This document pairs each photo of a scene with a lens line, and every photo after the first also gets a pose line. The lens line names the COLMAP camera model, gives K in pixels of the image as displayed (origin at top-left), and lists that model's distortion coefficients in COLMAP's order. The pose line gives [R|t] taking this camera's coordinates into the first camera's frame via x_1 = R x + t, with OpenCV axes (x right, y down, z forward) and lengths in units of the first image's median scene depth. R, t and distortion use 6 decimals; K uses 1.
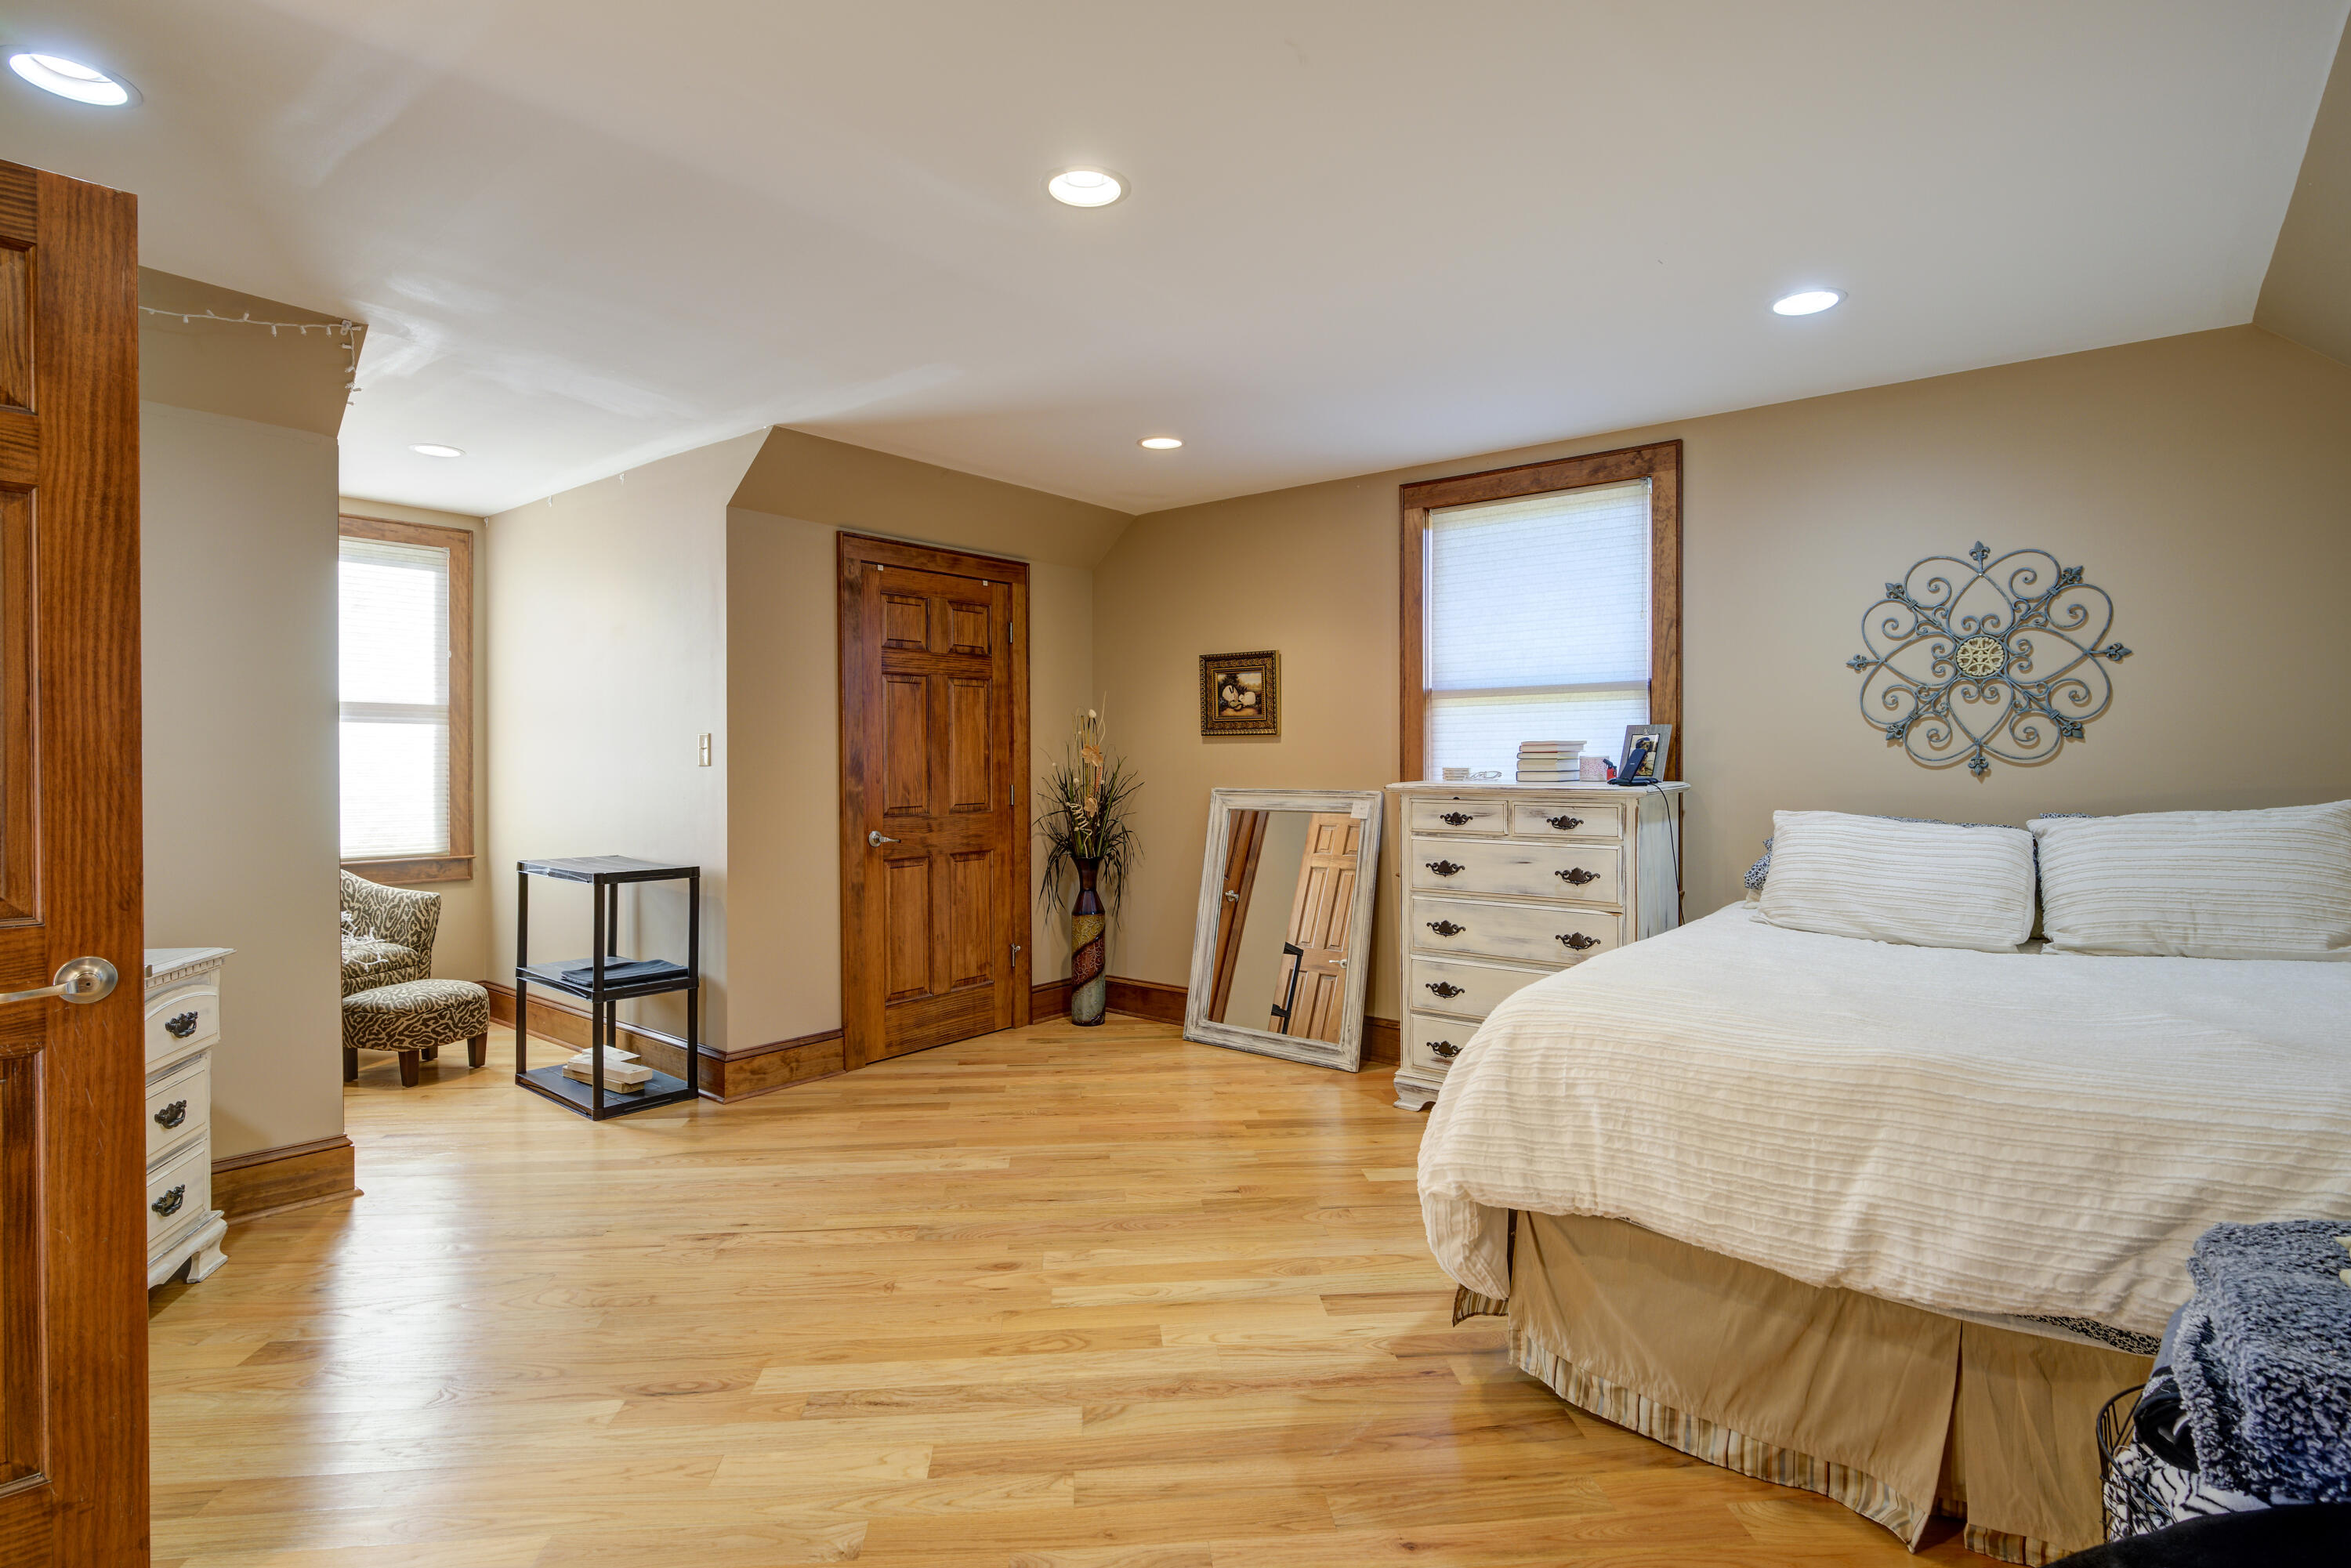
lens RADIAL K [[1102.6, 0, 1182.5], [0, 1102.6, 773.2], [0, 0, 1]] dist [-0.003000, -0.000607]
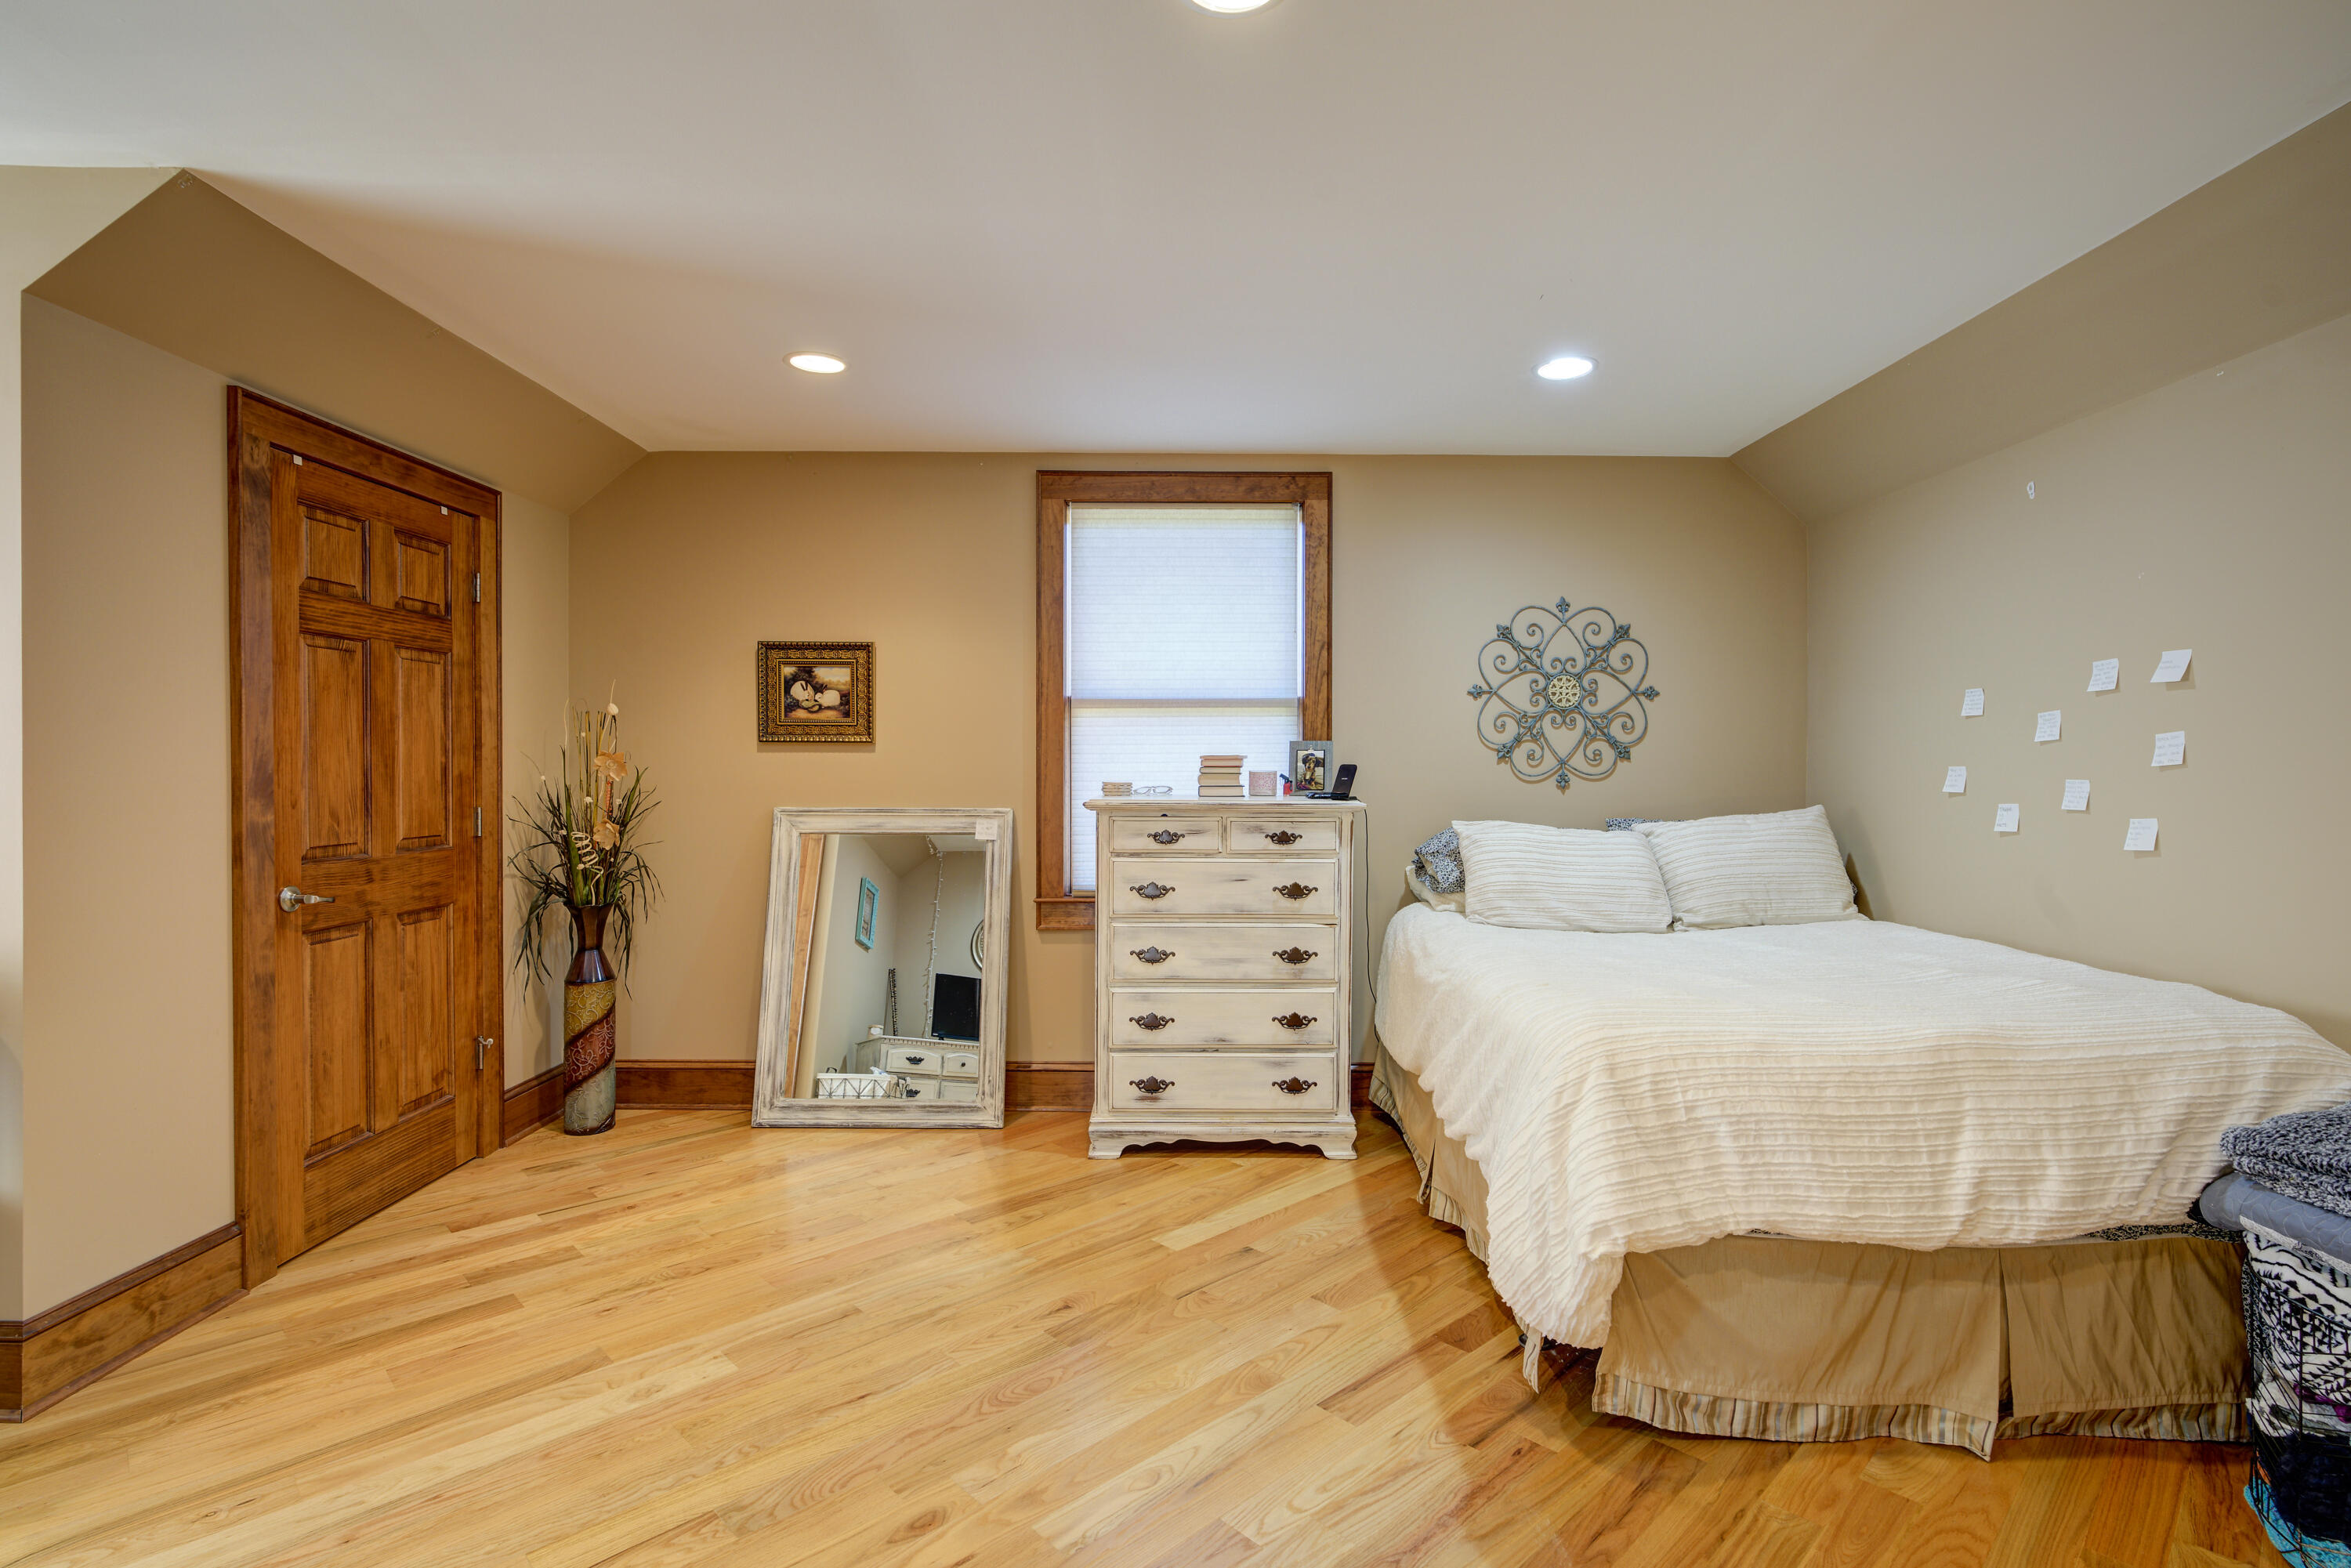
lens RADIAL K [[1093.7, 0, 1175.5], [0, 1093.7, 784.0], [0, 0, 1]] dist [-0.000014, 0.000246]
pose [[0.794226, -0.002546, 0.607617, -0.278245], [0.003126, 0.999995, 0.000104, -0.003465], [-0.607614, 0.001816, 0.794231, 0.232036]]
